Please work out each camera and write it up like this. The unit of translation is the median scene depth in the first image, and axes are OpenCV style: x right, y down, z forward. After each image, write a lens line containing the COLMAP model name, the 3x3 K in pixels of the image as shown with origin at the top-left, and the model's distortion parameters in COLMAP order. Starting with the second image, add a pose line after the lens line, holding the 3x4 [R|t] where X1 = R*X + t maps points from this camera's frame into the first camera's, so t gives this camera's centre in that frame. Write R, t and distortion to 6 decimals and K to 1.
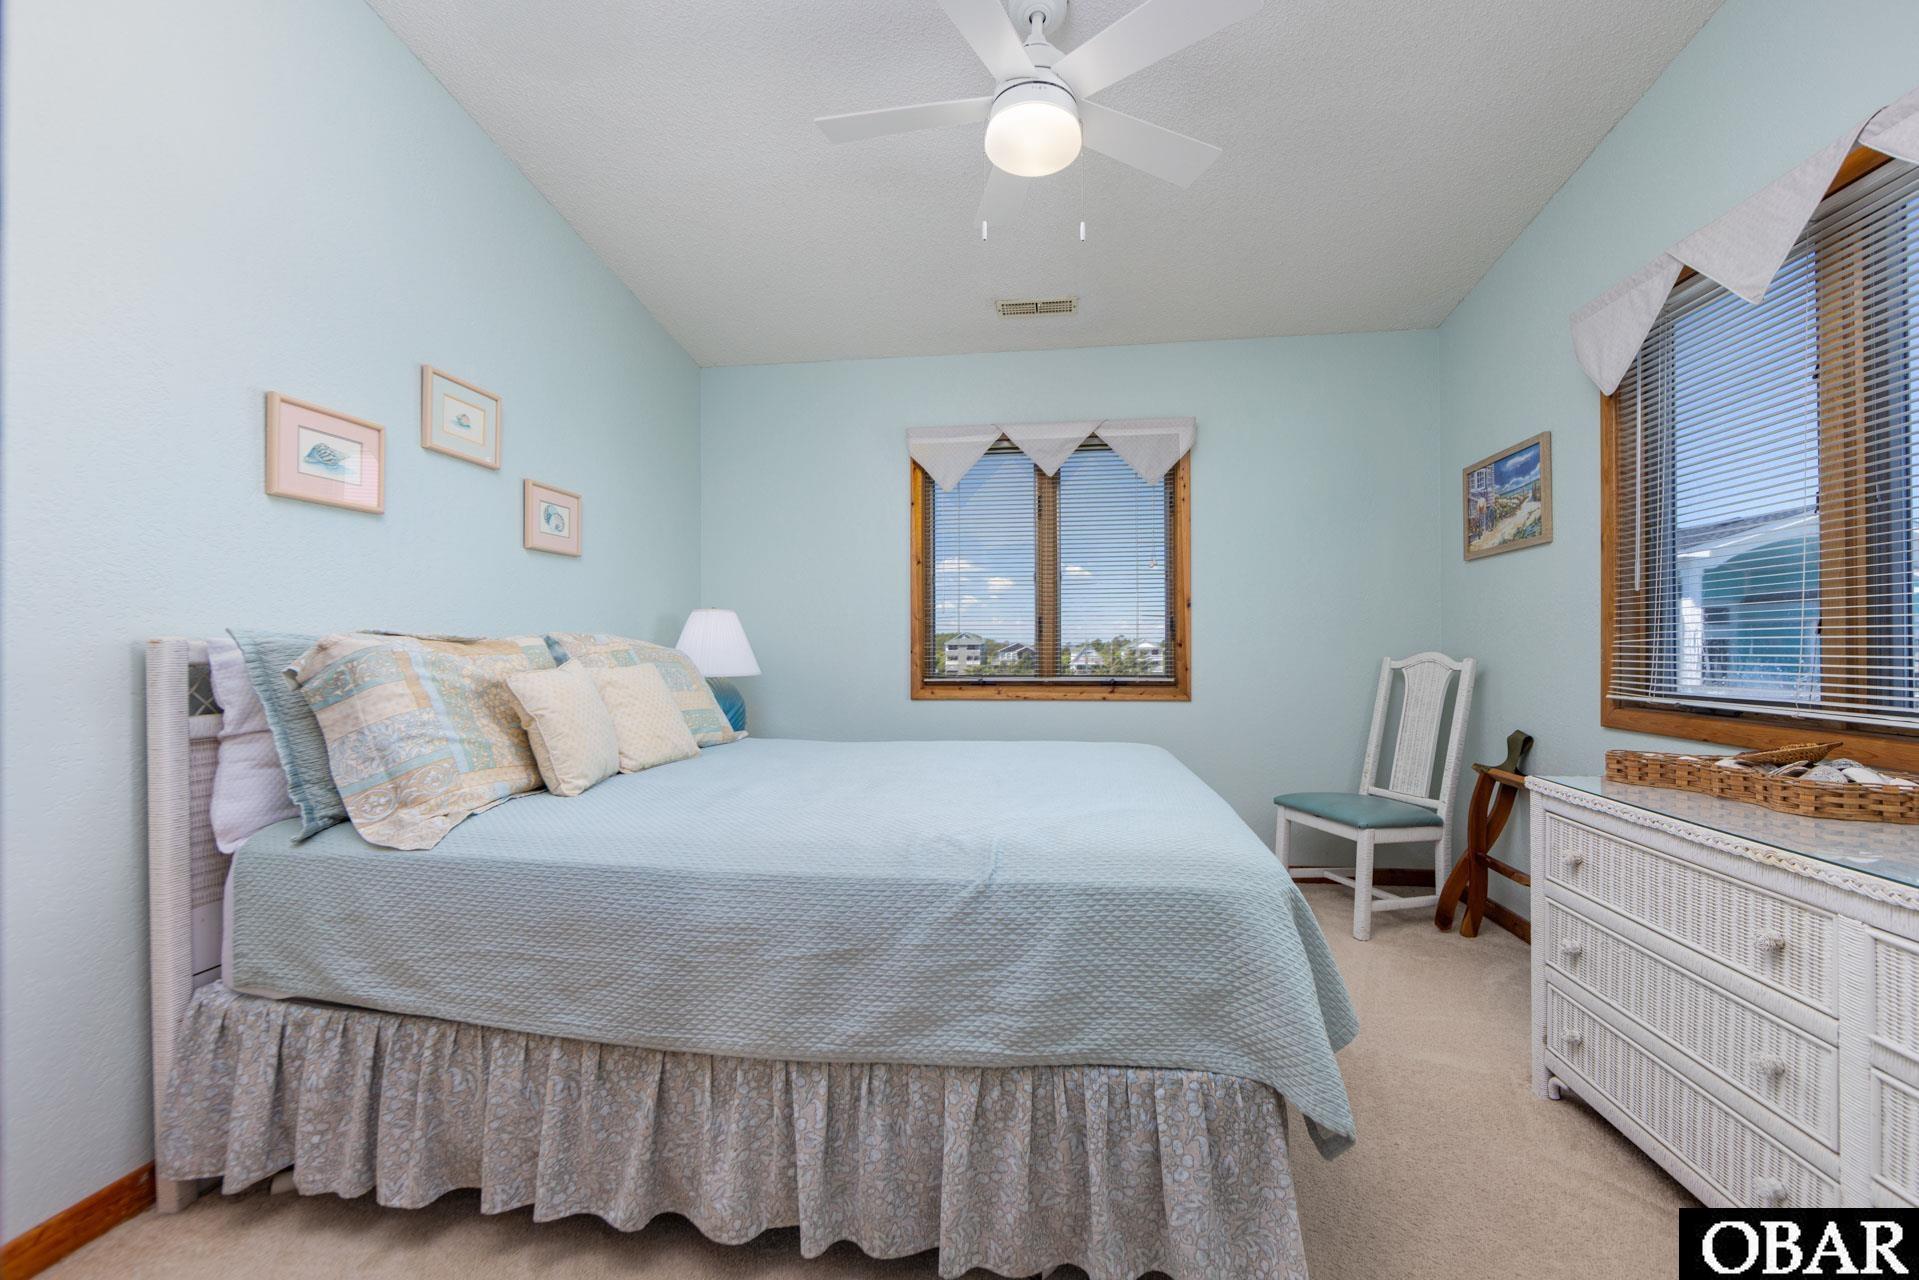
lens RADIAL K [[781.3, 0, 959.8], [0, 781.3, 646.9], [0, 0, 1]] dist [-0.000776, -0.000053]
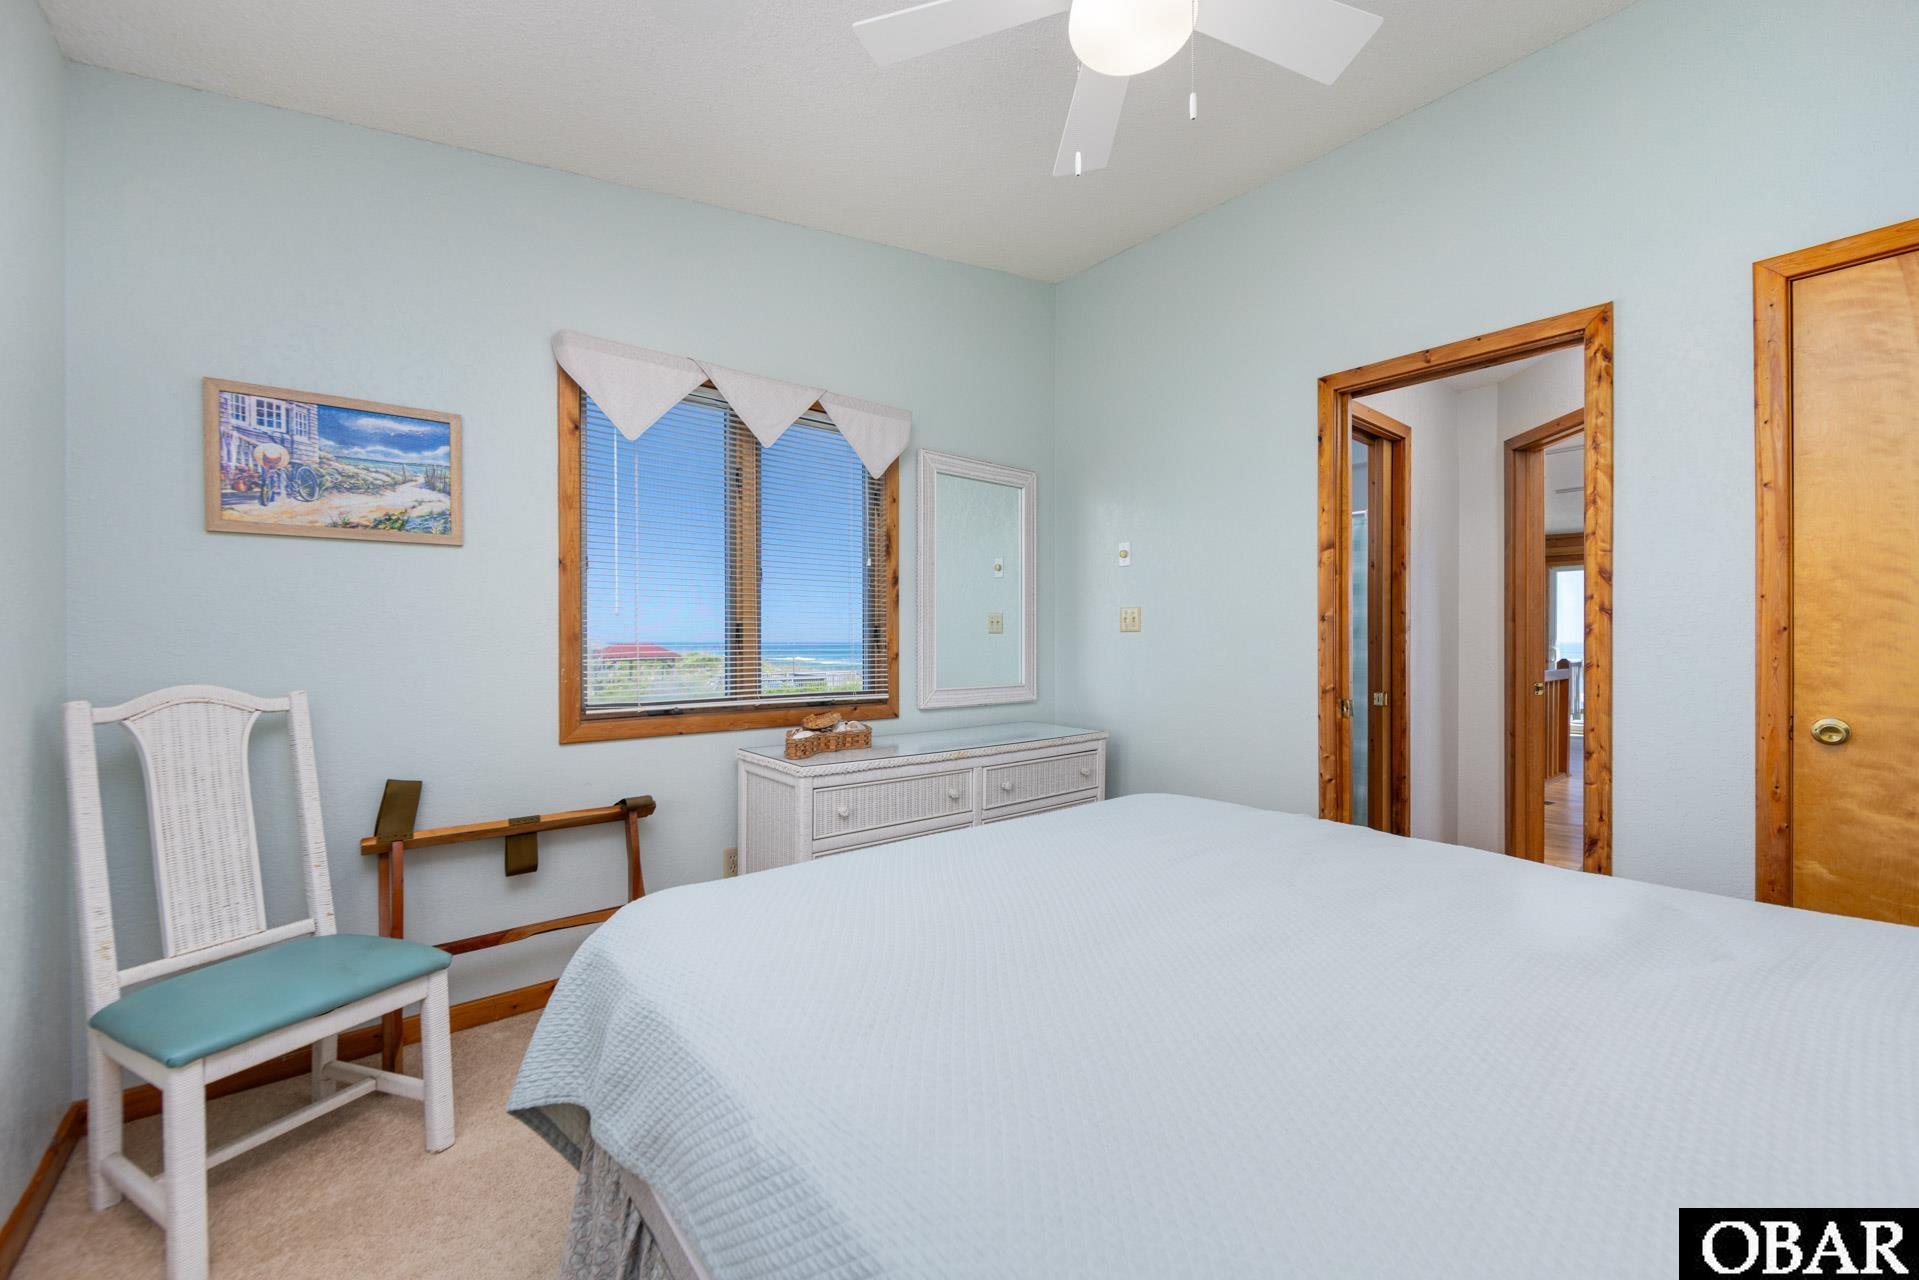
lens RADIAL K [[781.3, 0, 959.9], [0, 781.3, 645.9], [0, 0, 1]] dist [-0.000776, -0.000053]
pose [[-0.716985, 0.002214, 0.697085, -0.210792], [0.006903, 0.999968, 0.003925, -0.022775], [-0.697055, 0.007626, -0.716978, 1.144622]]
